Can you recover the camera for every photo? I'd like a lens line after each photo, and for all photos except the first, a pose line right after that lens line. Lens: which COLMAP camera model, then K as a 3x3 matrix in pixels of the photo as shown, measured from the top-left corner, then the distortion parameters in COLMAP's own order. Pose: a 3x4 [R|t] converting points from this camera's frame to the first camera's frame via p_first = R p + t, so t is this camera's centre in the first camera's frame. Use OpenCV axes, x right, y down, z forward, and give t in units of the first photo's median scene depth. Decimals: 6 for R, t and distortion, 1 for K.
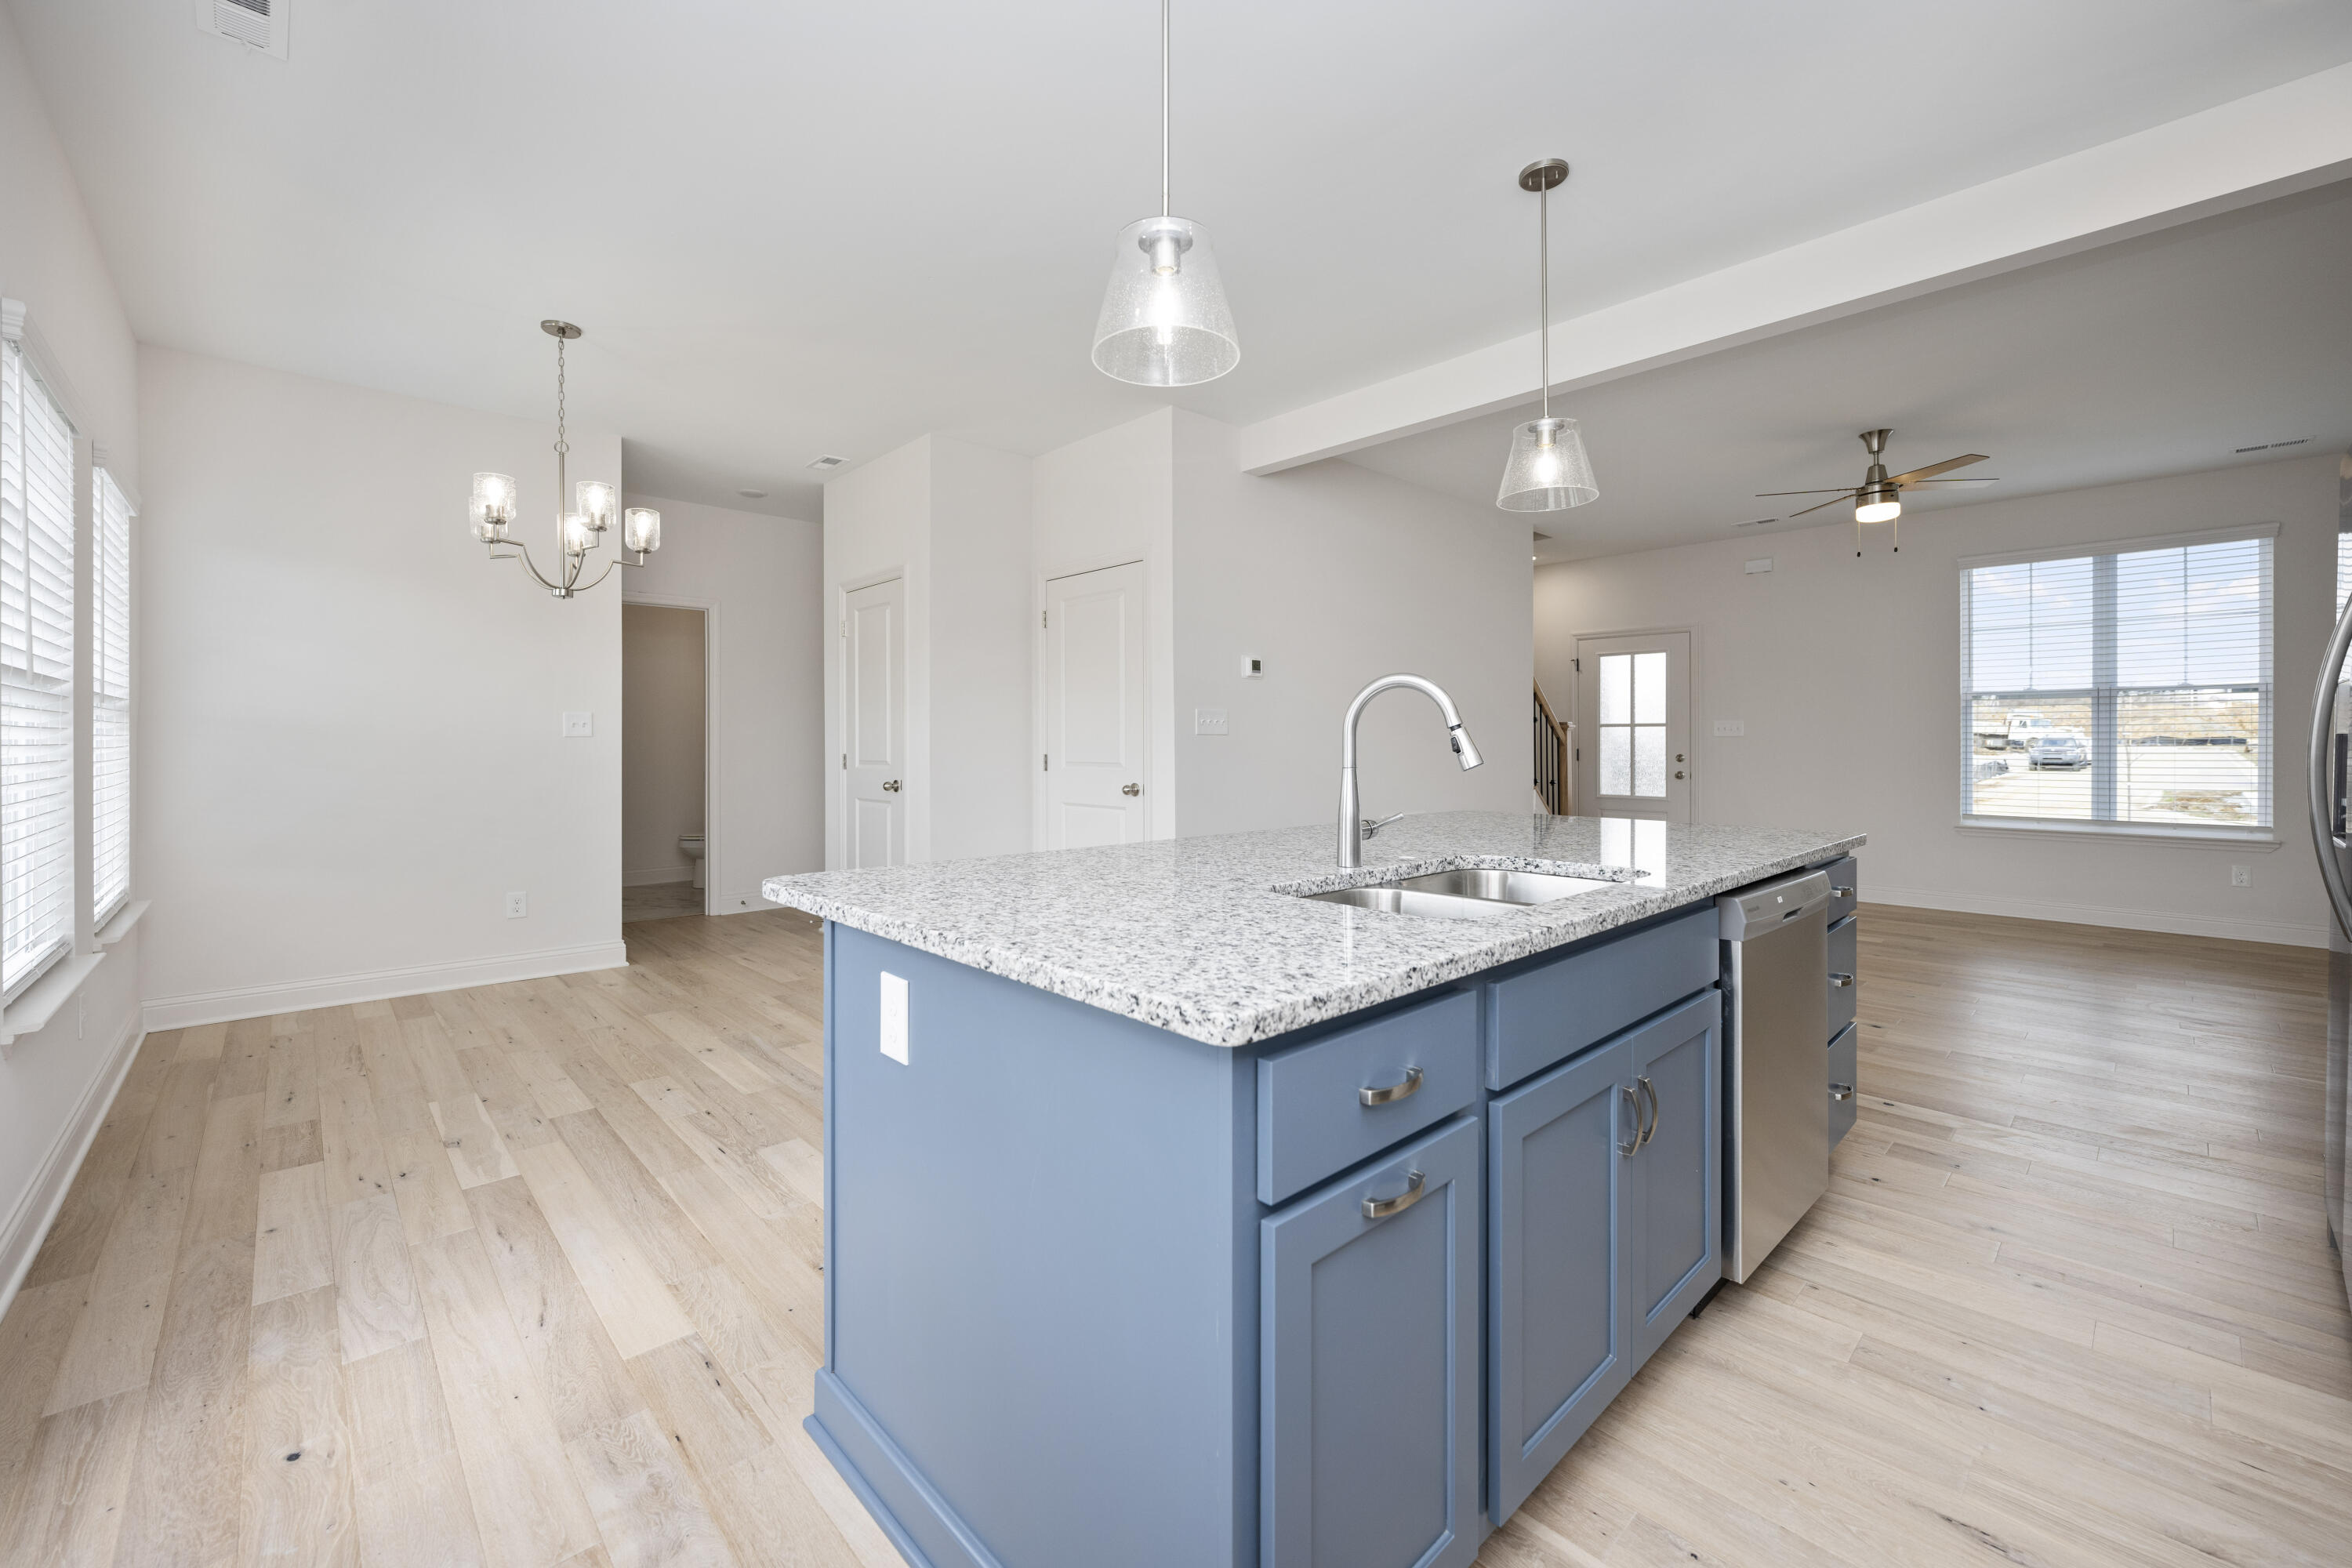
lens RADIAL K [[959.3, 0, 1170.5], [0, 959.3, 737.9], [0, 0, 1]] dist [0.016008, -0.000311]
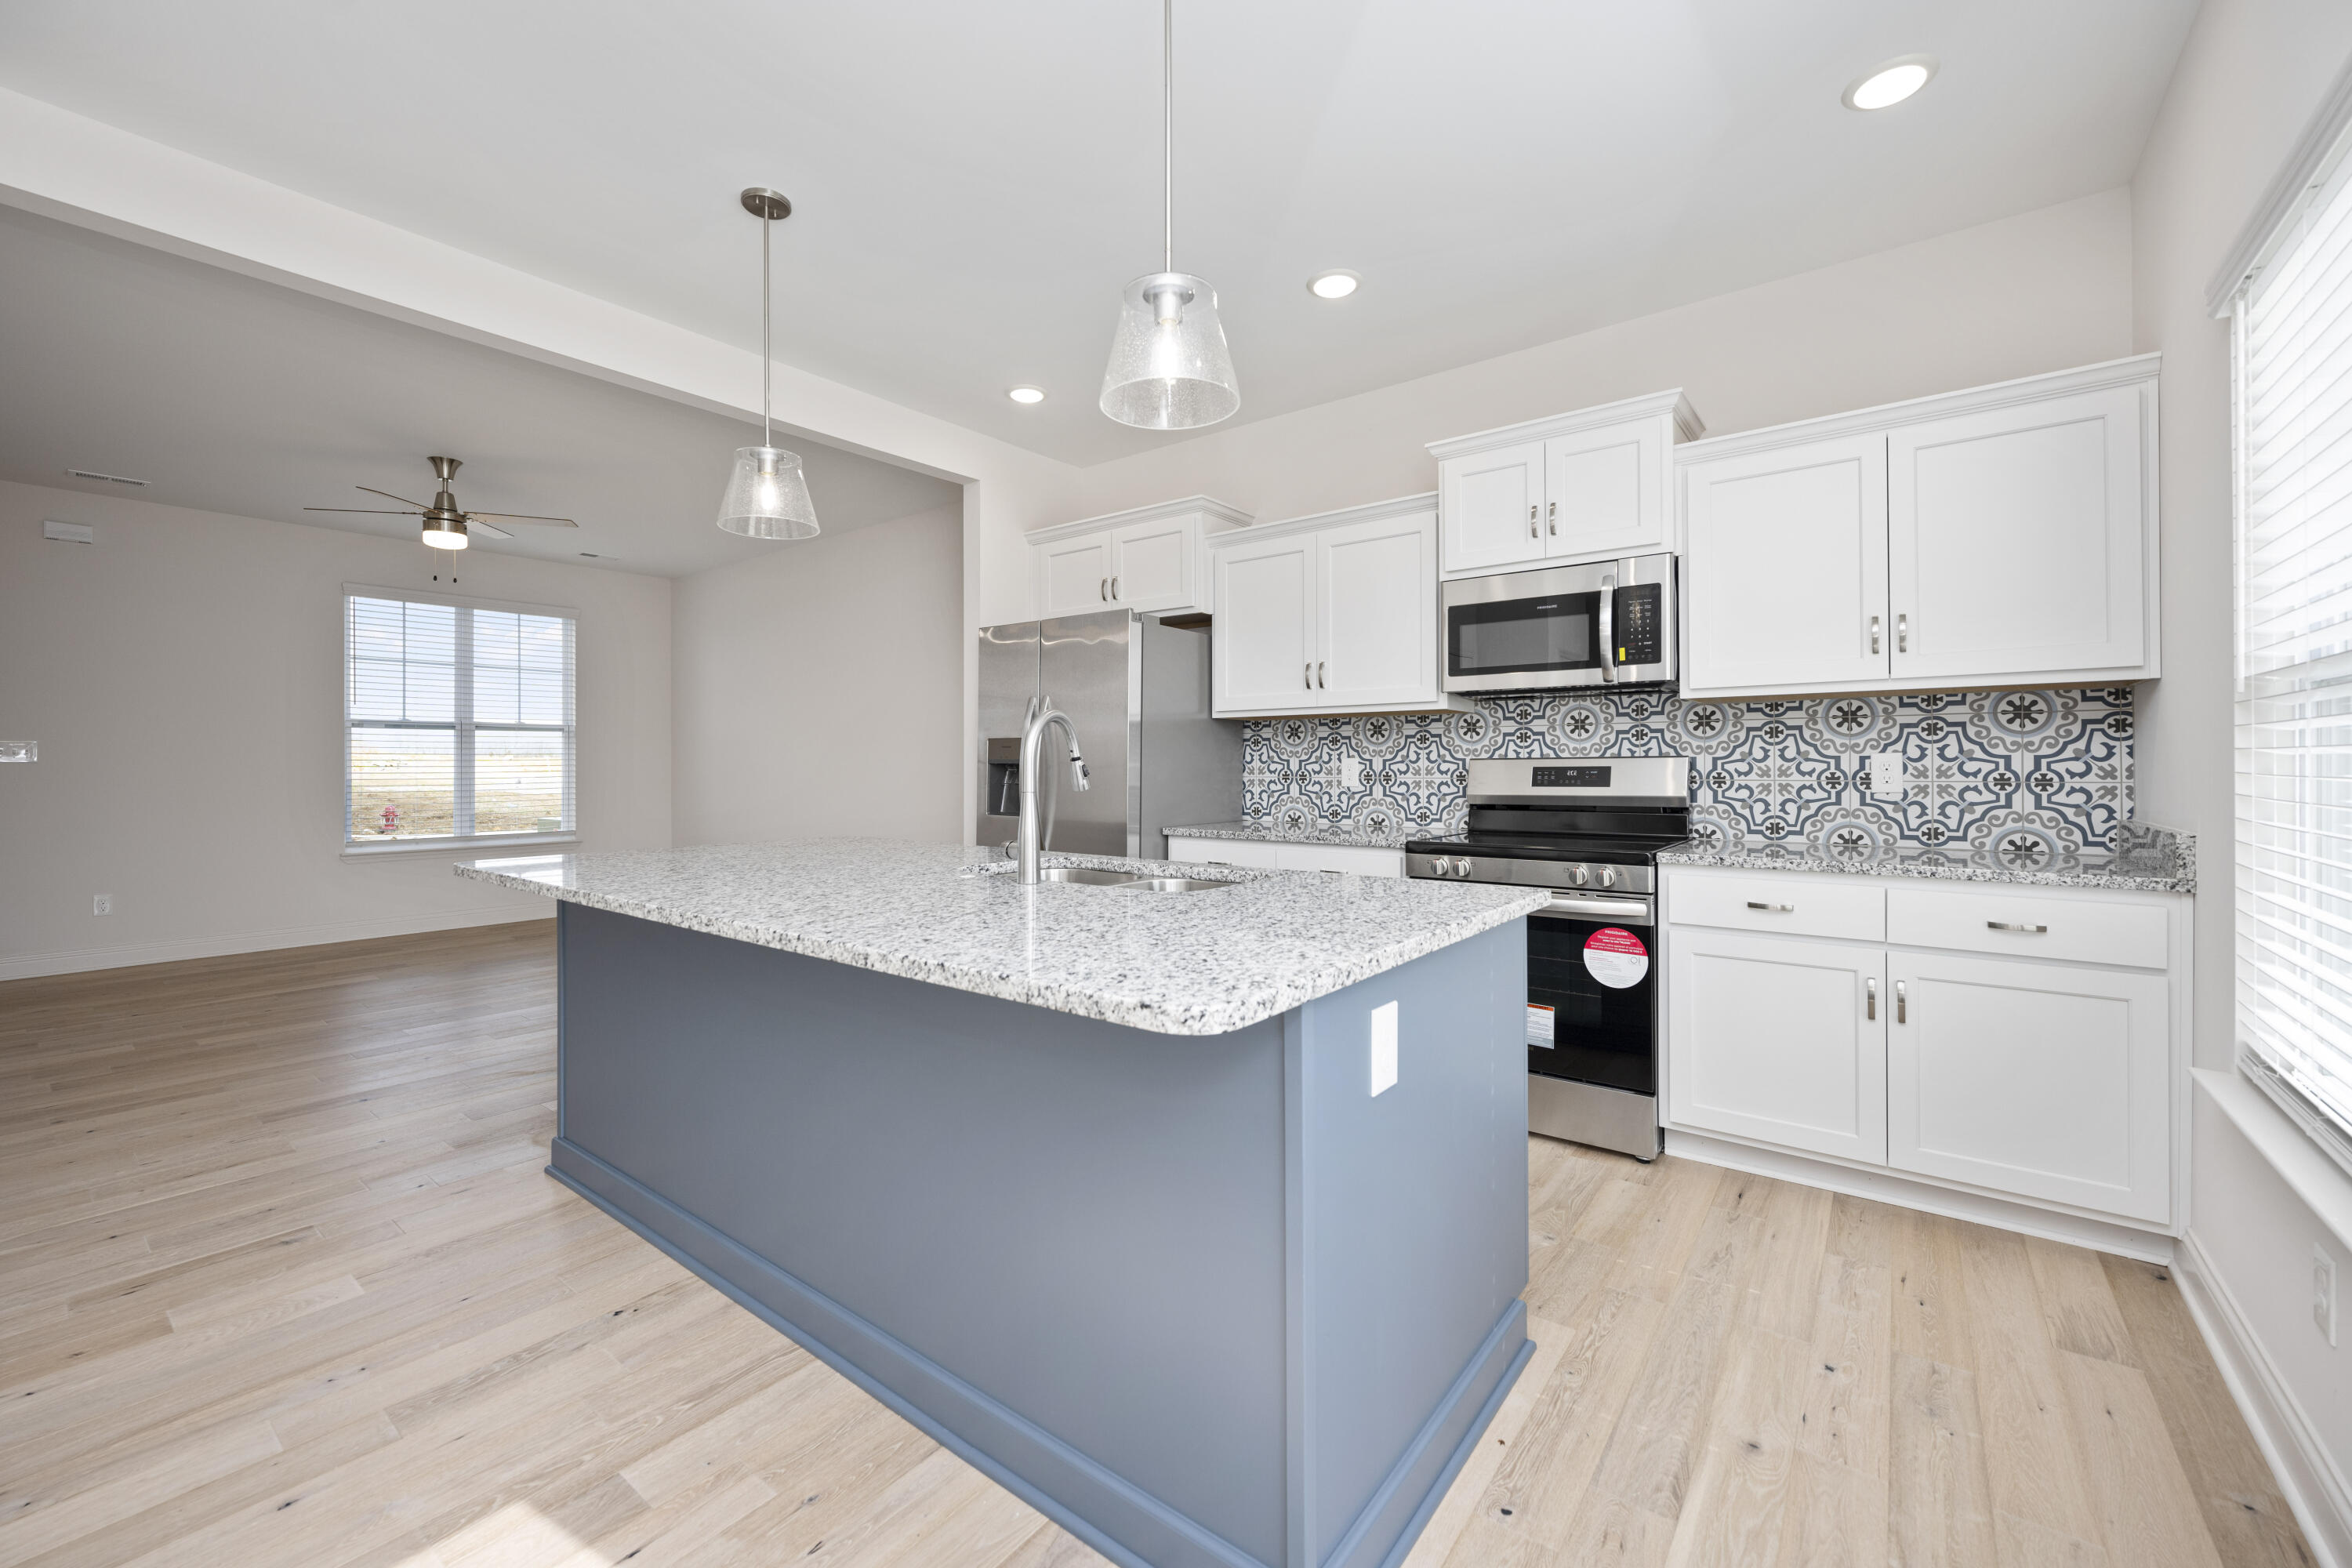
lens RADIAL K [[959.3, 0, 1170.5], [0, 959.3, 737.9], [0, 0, 1]] dist [0.016008, -0.000311]
pose [[-0.138658, 0.029436, 0.989903, -0.600739], [-0.002226, 0.999546, -0.030035, -0.000260], [-0.990338, -0.006368, -0.138530, 0.664866]]
